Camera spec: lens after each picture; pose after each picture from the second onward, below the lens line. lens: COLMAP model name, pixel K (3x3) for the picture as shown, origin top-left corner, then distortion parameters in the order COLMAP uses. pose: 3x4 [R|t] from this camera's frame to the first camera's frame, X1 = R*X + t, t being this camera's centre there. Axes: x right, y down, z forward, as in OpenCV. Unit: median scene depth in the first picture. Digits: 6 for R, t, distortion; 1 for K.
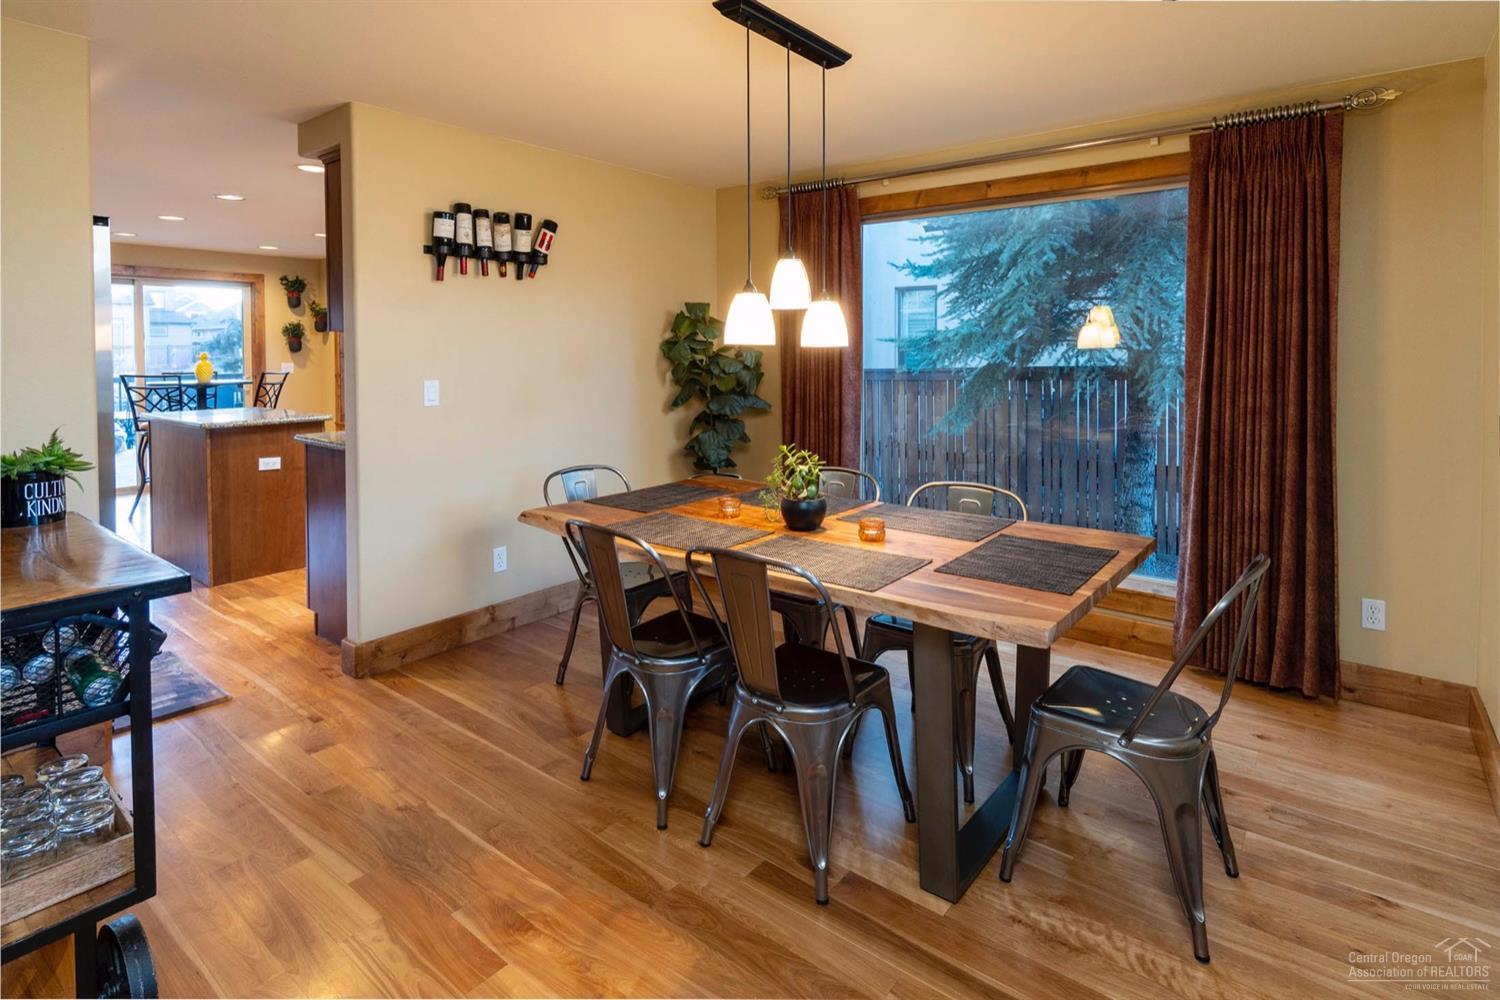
lens RADIAL K [[776.3, 0, 745.6], [0, 776.3, 375.2], [0, 0, 1]] dist [-0.000381, 0.000226]
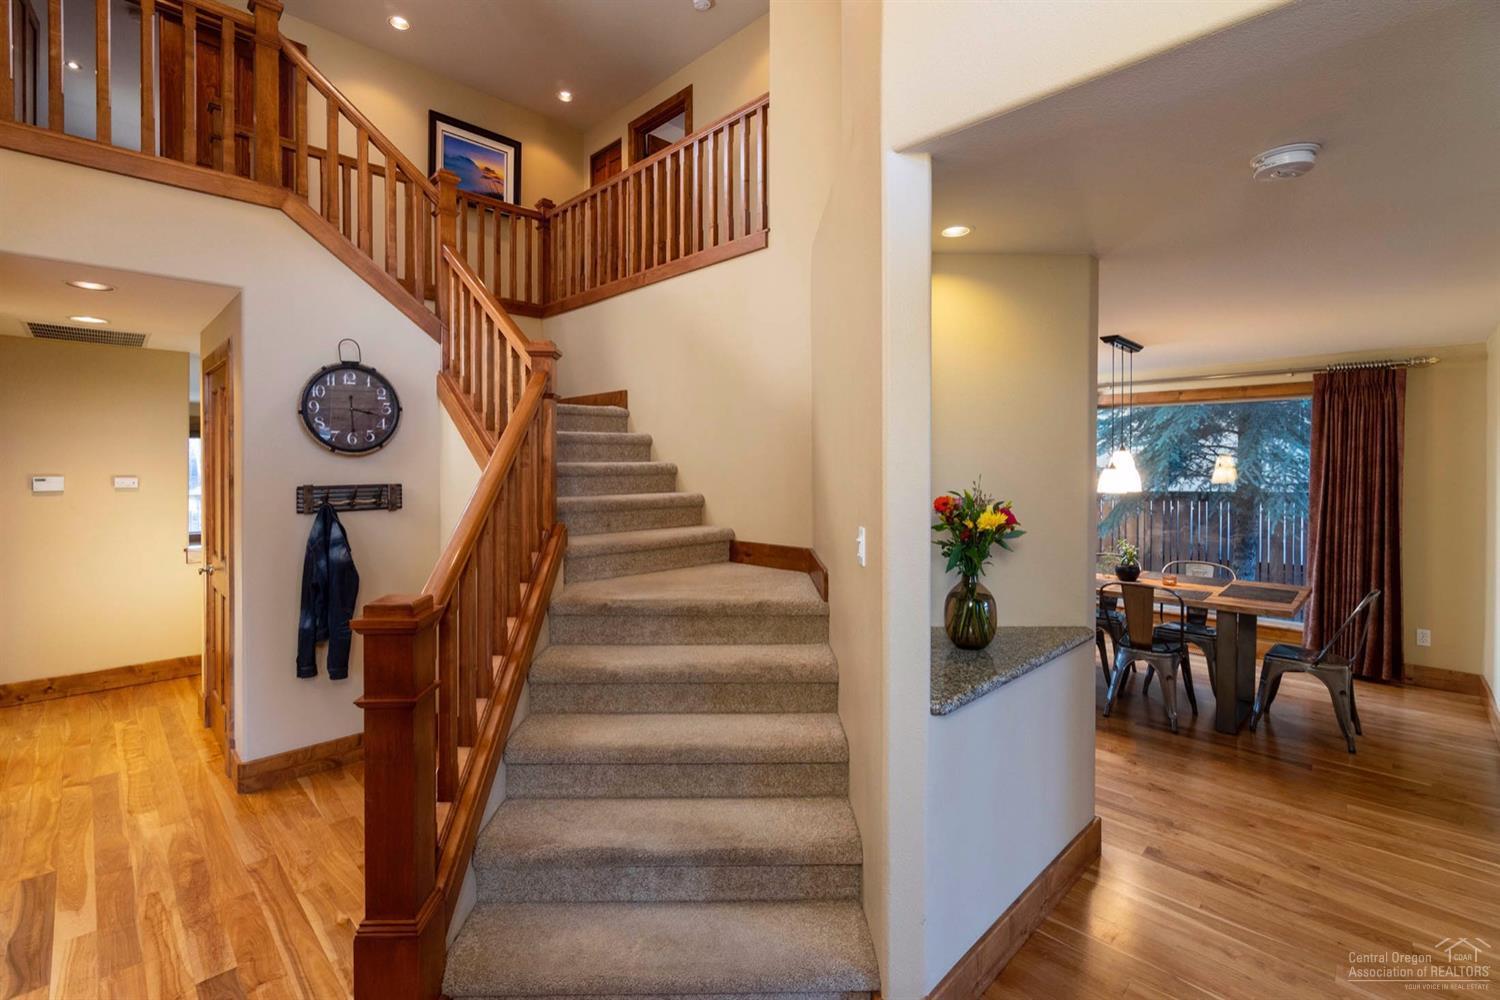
lens RADIAL K [[667.2, 0, 762.1], [0, 667.2, 478.3], [0, 0, 1]] dist [-0.001118, -0.000091]
pose [[0.995903, 0.010031, -0.089869, -0.603350], [-0.011075, 0.999877, -0.011118, -0.034412], [0.089746, 0.012068, 0.995892, -0.705972]]
